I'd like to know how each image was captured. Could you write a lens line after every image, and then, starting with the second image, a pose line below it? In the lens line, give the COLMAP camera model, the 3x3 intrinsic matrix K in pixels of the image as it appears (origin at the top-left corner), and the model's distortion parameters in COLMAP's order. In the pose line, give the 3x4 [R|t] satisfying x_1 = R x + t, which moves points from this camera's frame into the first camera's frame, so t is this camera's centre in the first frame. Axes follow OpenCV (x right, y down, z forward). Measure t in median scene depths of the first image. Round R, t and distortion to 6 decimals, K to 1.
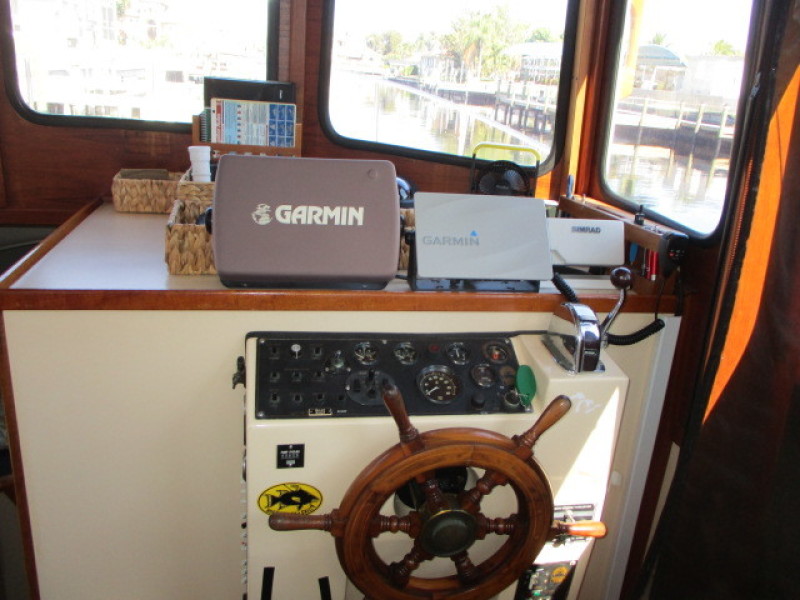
lens RADIAL K [[649.8, 0, 407.5], [0, 649.8, 290.7], [0, 0, 1]] dist [-0.027136, 0.010102]
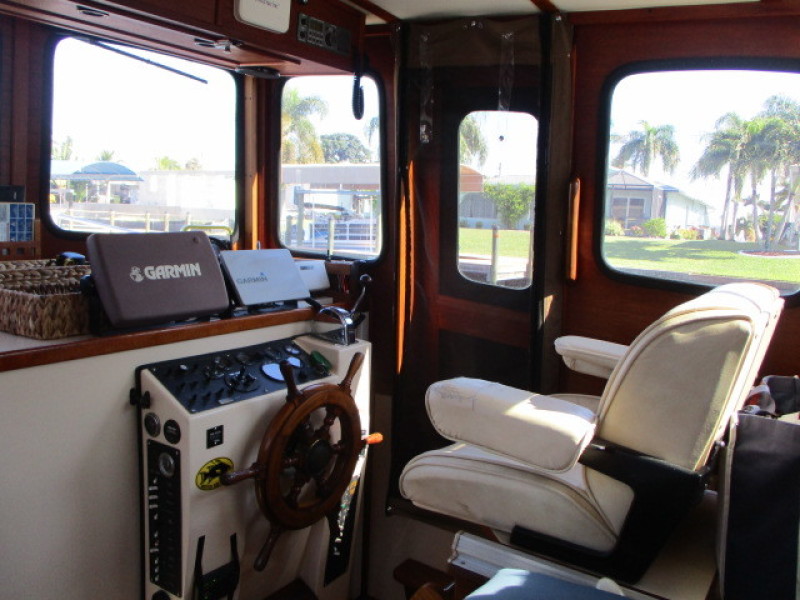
lens RADIAL K [[649.8, 0, 407.7], [0, 649.8, 305.1], [0, 0, 1]] dist [-0.027136, 0.010102]
pose [[0.697898, -0.146586, 0.701036, -0.535245], [0.246800, 0.968100, -0.043266, 0.094705], [-0.672331, 0.203211, 0.711812, -0.205723]]
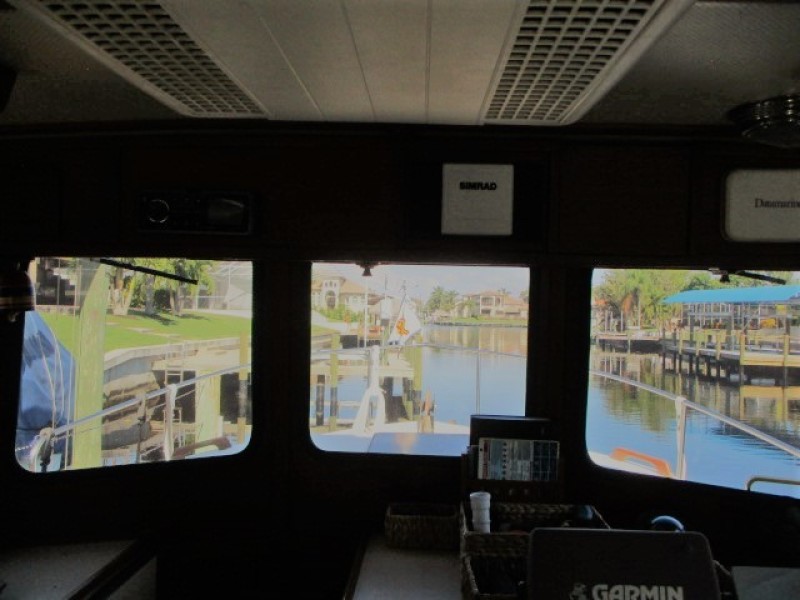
lens RADIAL K [[649.8, 0, 423.0], [0, 649.8, 303.1], [0, 0, 1]] dist [-0.027136, 0.010102]
pose [[0.976249, -0.058923, -0.208485, -0.156357], [-0.017766, 0.937292, -0.348093, -0.130459], [0.215922, 0.343529, 0.913983, -0.071722]]
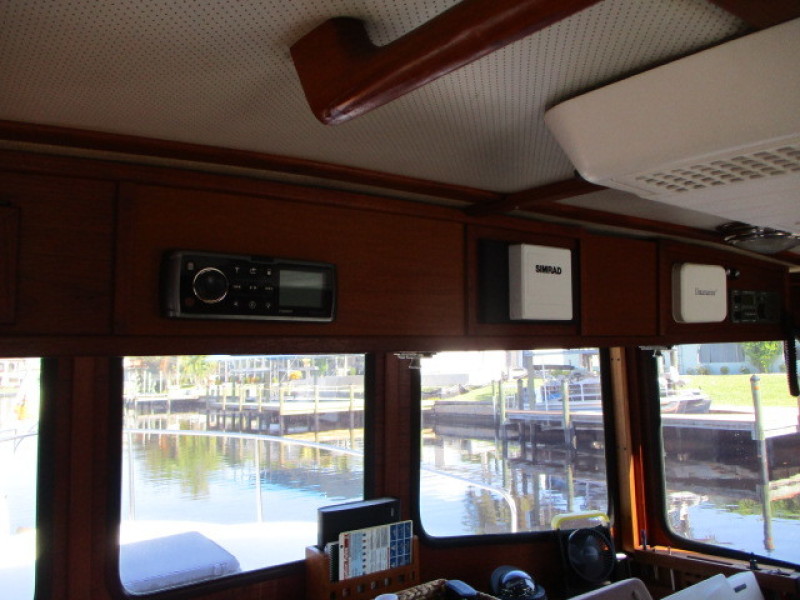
lens RADIAL K [[649.8, 0, 393.9], [0, 649.8, 301.0], [0, 0, 1]] dist [-0.027136, 0.010102]
pose [[0.893184, -0.065023, 0.444966, -0.627179], [0.242720, 0.902689, -0.355303, -0.245132], [-0.378563, 0.425353, 0.822049, 0.036852]]
